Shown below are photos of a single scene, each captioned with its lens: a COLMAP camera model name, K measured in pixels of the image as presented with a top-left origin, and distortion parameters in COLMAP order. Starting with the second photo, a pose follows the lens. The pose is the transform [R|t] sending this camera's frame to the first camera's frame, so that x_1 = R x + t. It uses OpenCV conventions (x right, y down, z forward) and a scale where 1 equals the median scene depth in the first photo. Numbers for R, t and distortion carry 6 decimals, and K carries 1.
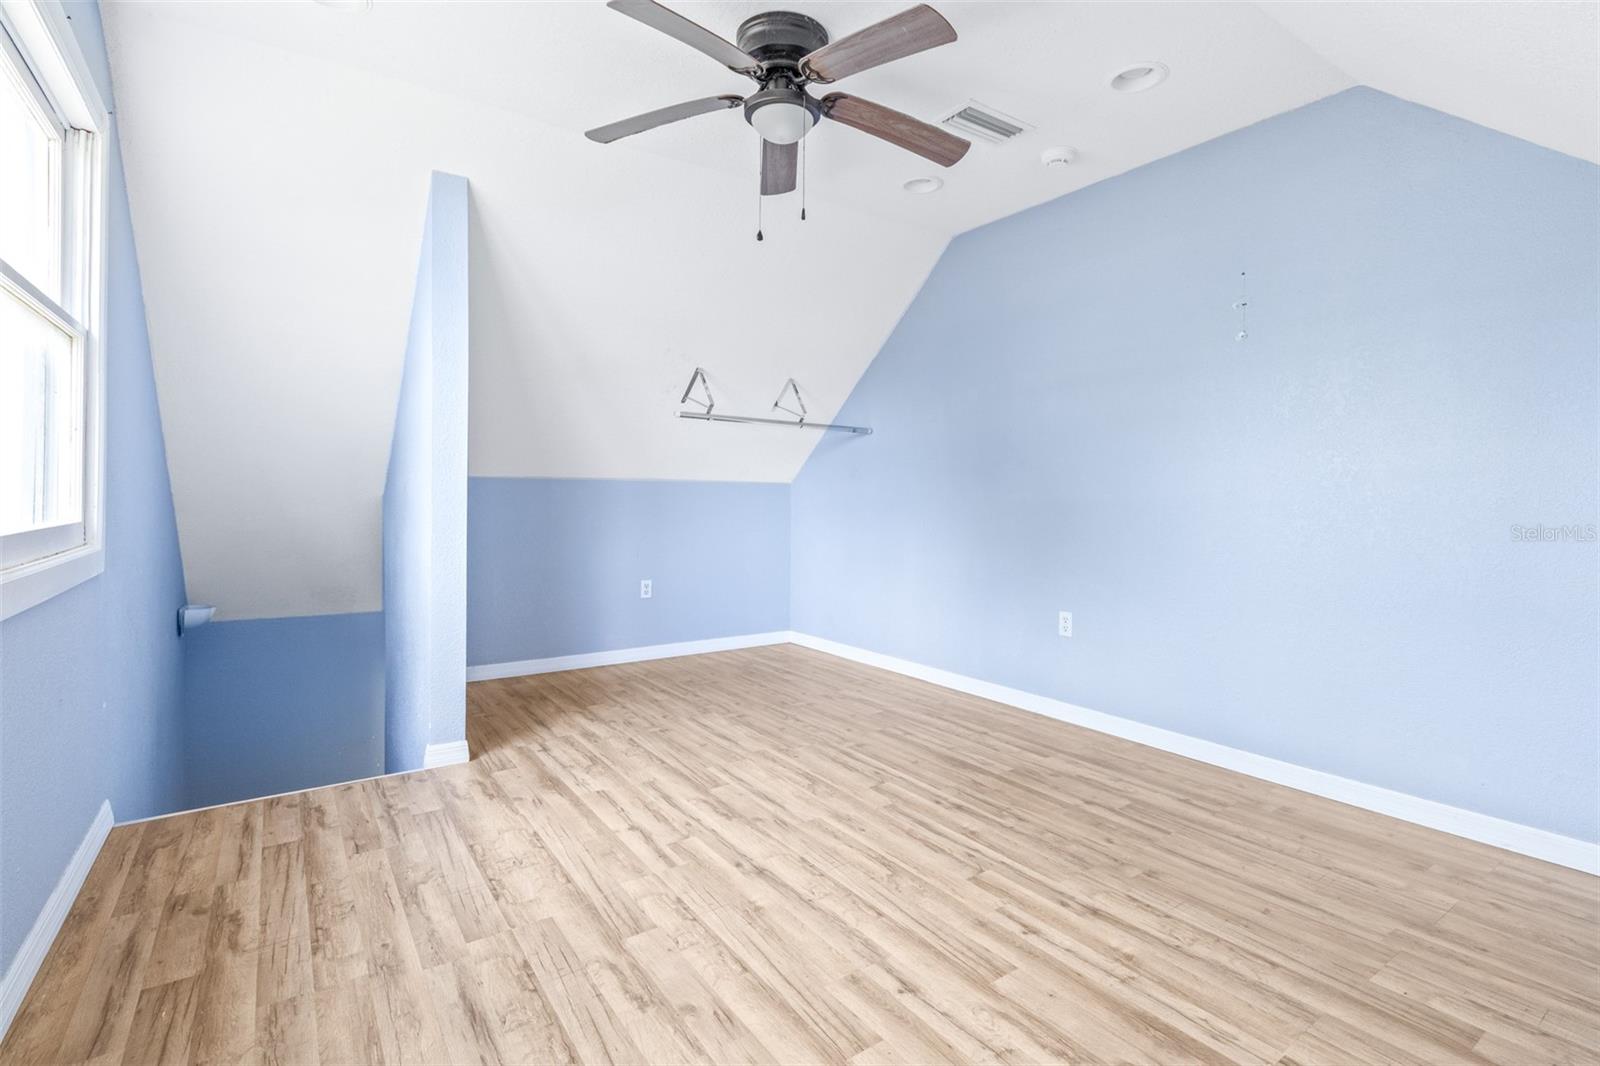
lens RADIAL K [[742.7, 0, 798.6], [0, 742.7, 482.1], [0, 0, 1]] dist [0.000513, 0.000055]
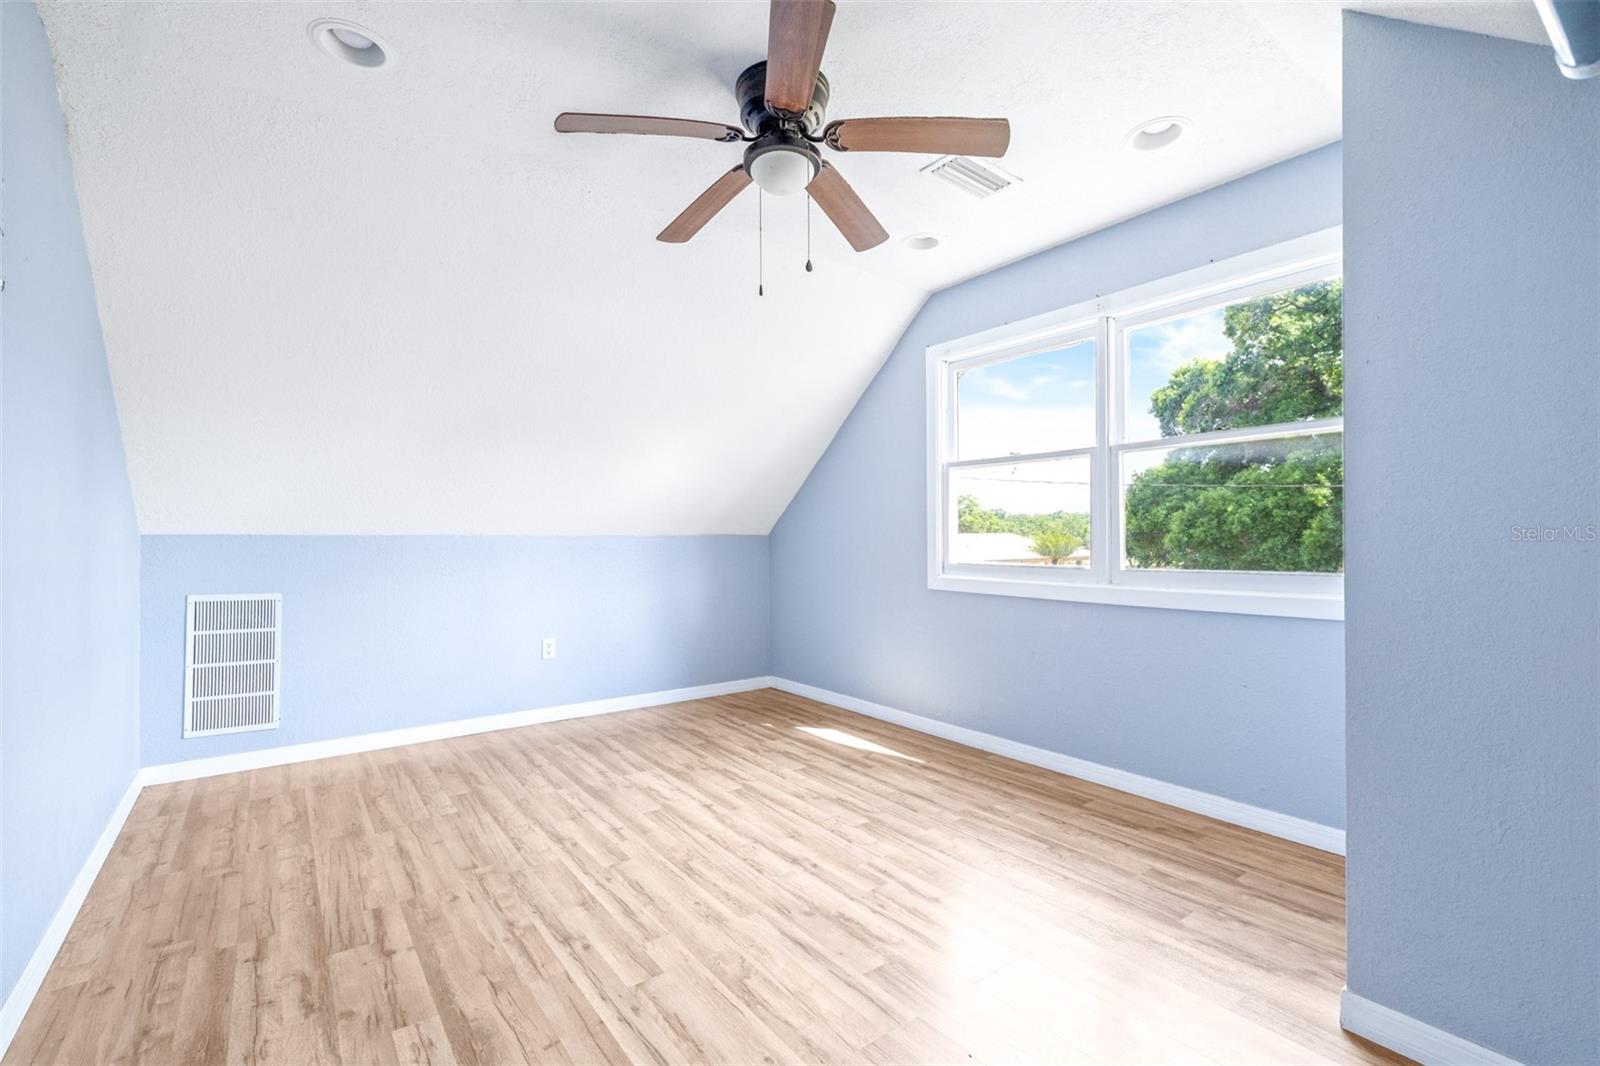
lens RADIAL K [[680.4, 0, 796.9], [0, 680.4, 558.8], [0, 0, 1]] dist [0.001512, 0.000187]
pose [[-0.998912, 0.000308, -0.046642, -0.002204], [-0.000091, 0.999963, 0.008554, 0.015785], [0.046643, 0.008549, -0.998875, 2.065482]]
